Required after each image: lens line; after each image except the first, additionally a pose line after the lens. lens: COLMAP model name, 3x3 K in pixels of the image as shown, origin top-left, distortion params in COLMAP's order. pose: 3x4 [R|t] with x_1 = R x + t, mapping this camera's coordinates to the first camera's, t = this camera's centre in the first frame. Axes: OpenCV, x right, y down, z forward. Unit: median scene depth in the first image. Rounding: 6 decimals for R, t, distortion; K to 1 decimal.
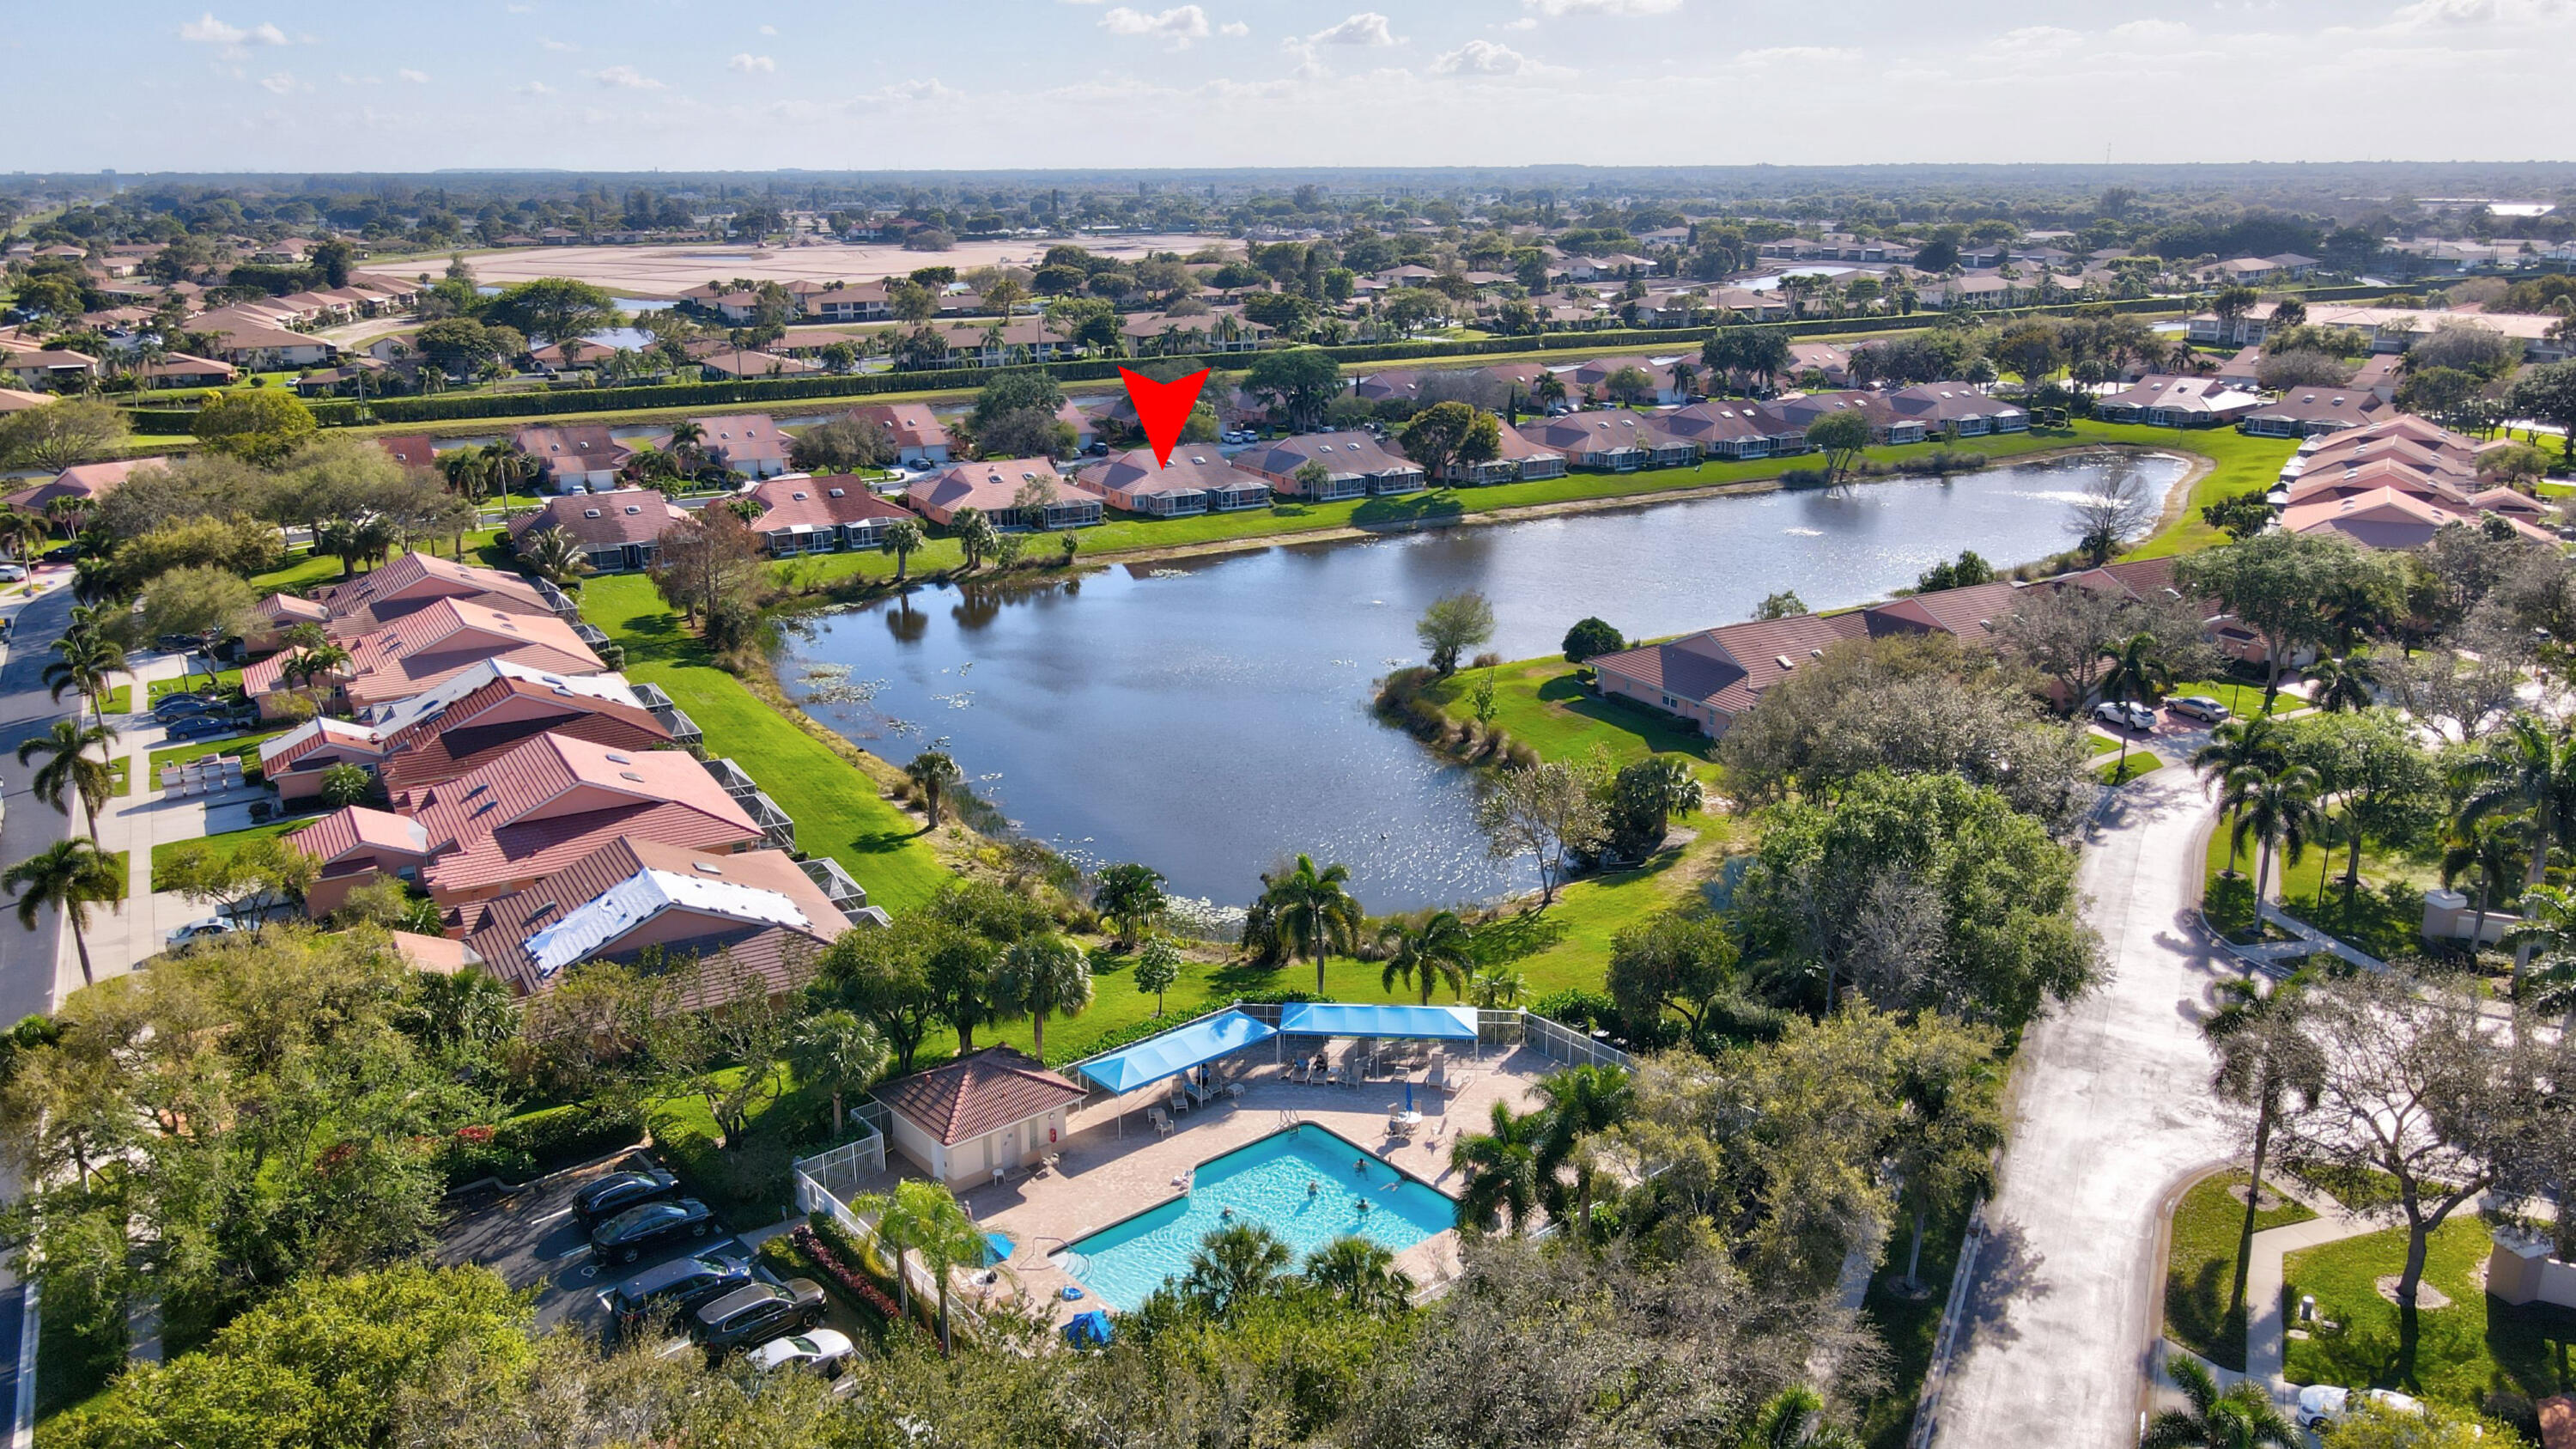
lens RADIAL K [[1924.9, 0, 1325.2], [0, 1924.9, 659.8], [0, 0, 1]] dist [-0.001488, 0.026976]
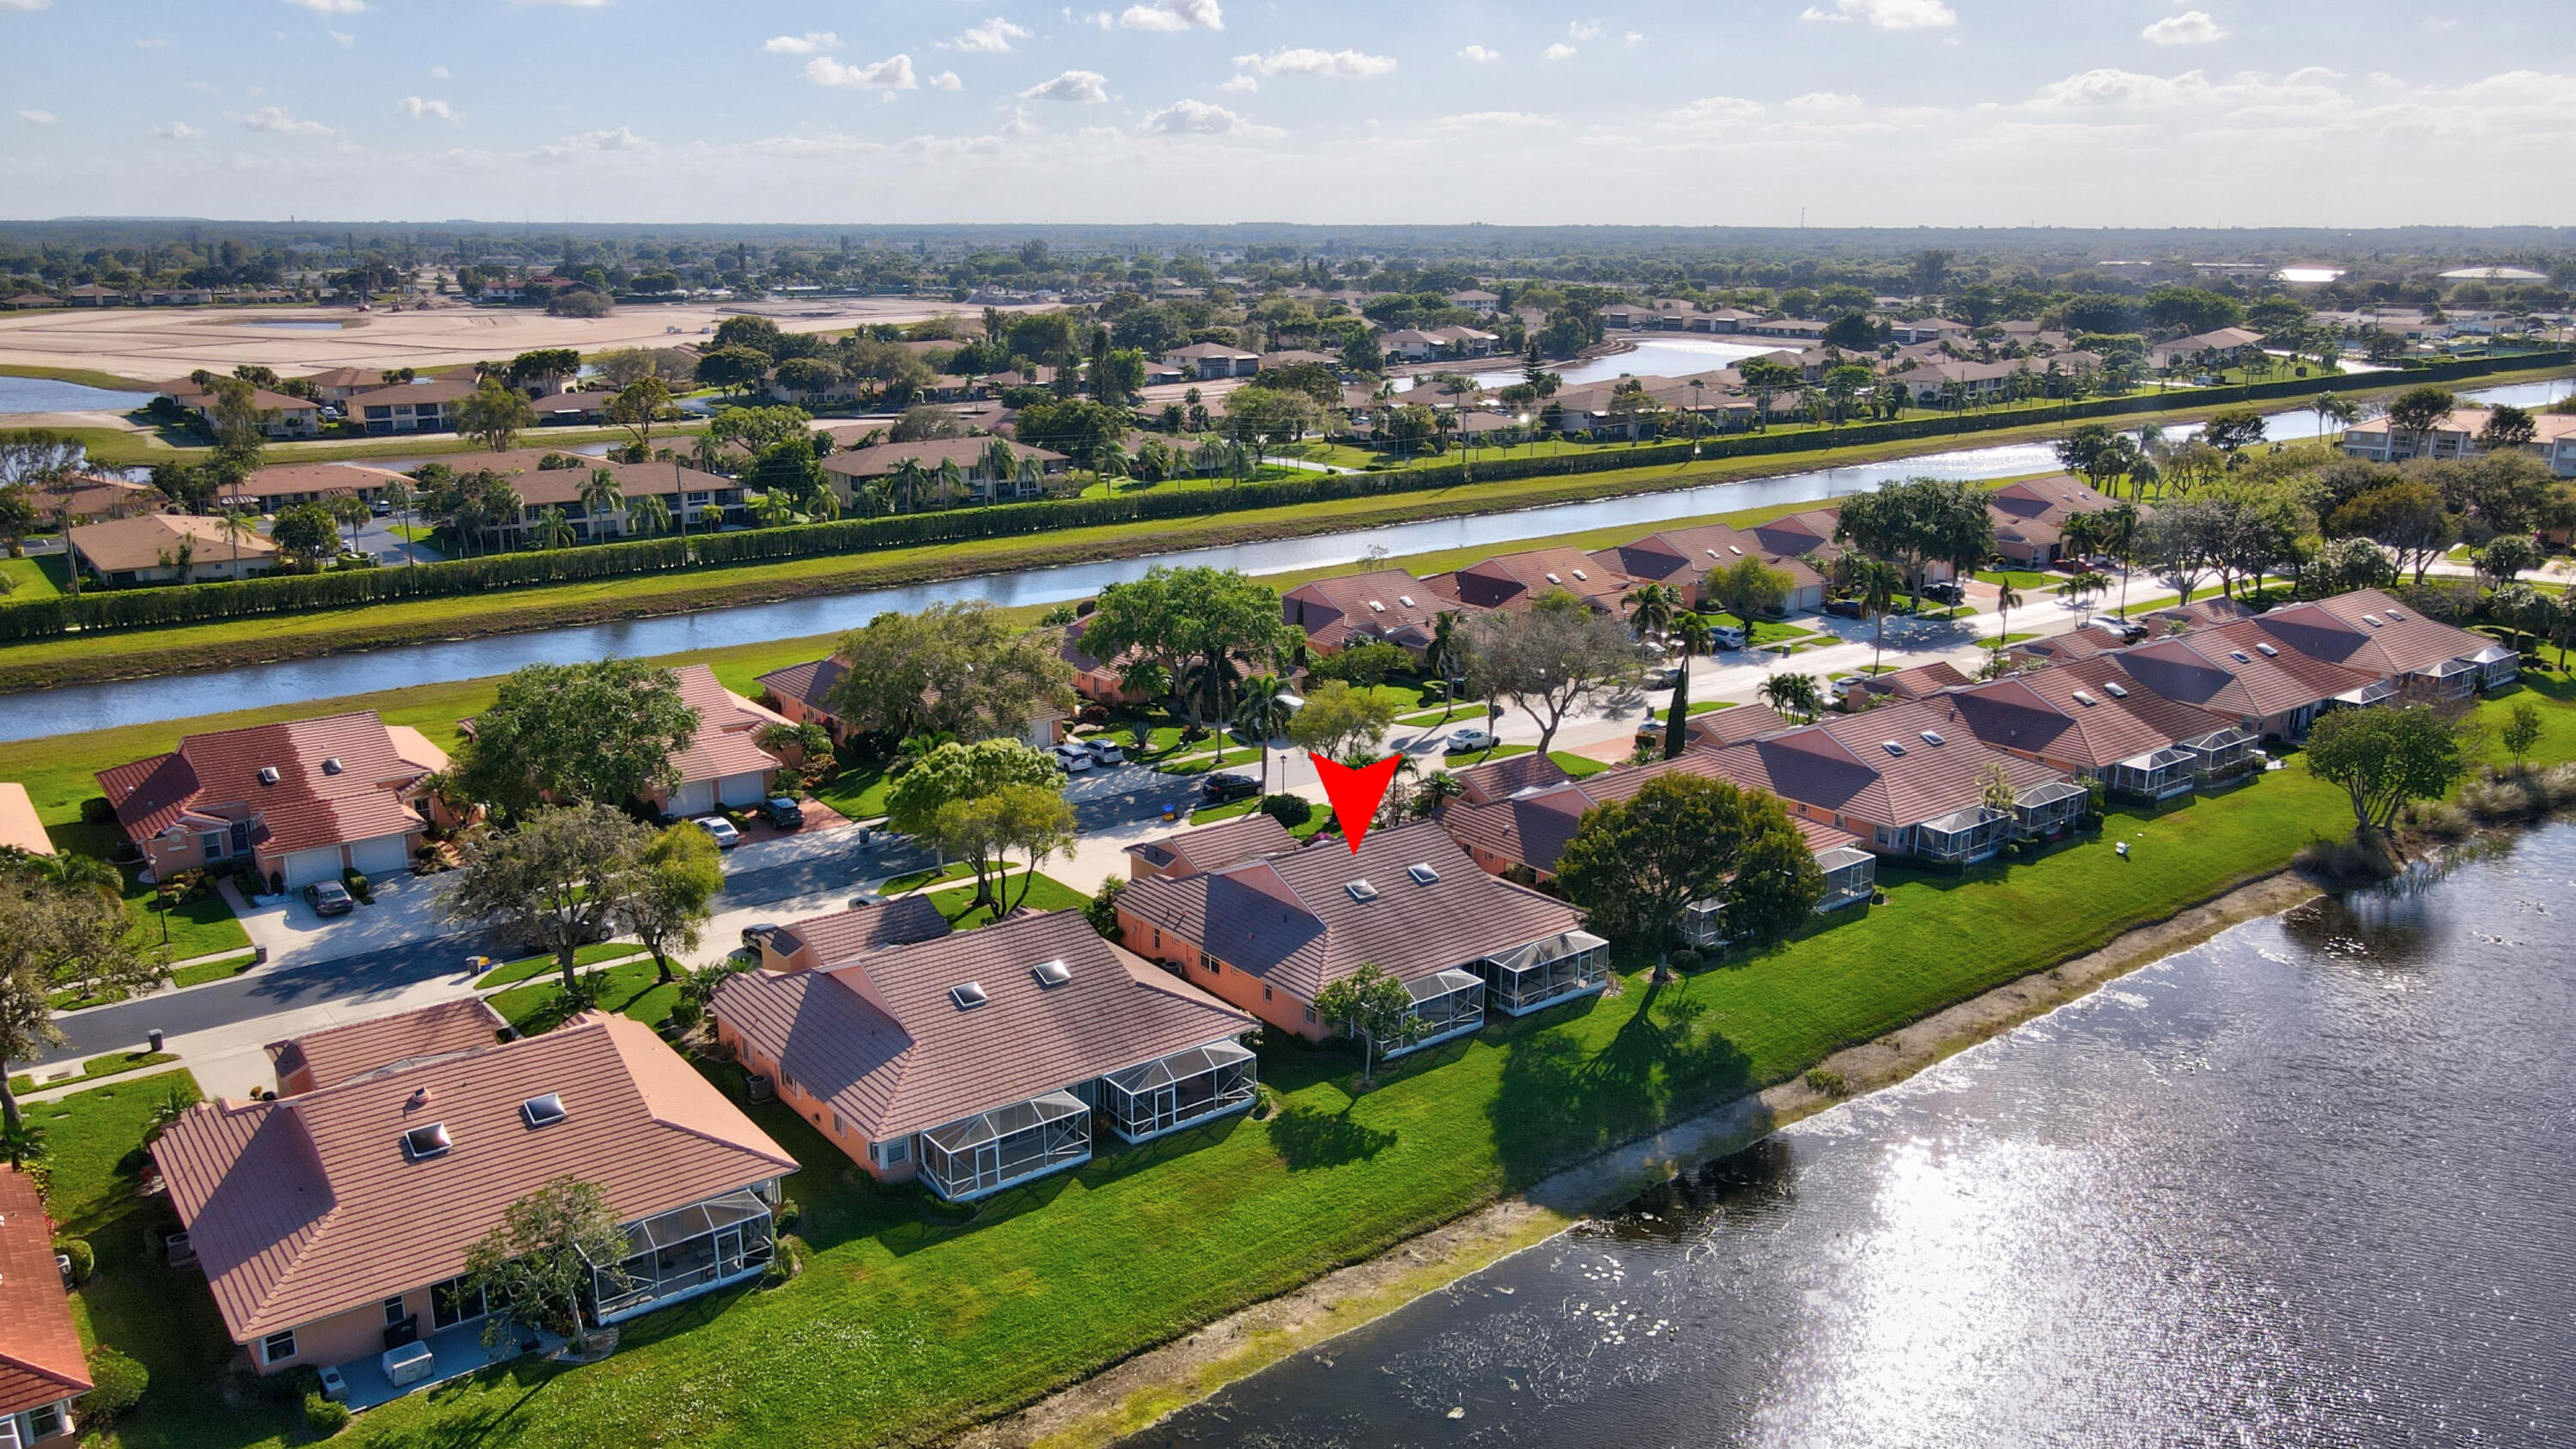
lens RADIAL K [[1924.9, 0, 1289.1], [0, 1924.9, 698.6], [0, 0, 1]] dist [-0.001488, 0.026976]
pose [[0.991665, -0.022140, 0.126927, -0.019949], [0.023362, 0.999694, -0.008148, -0.046187], [-0.126708, 0.011045, 0.991879, 0.193914]]
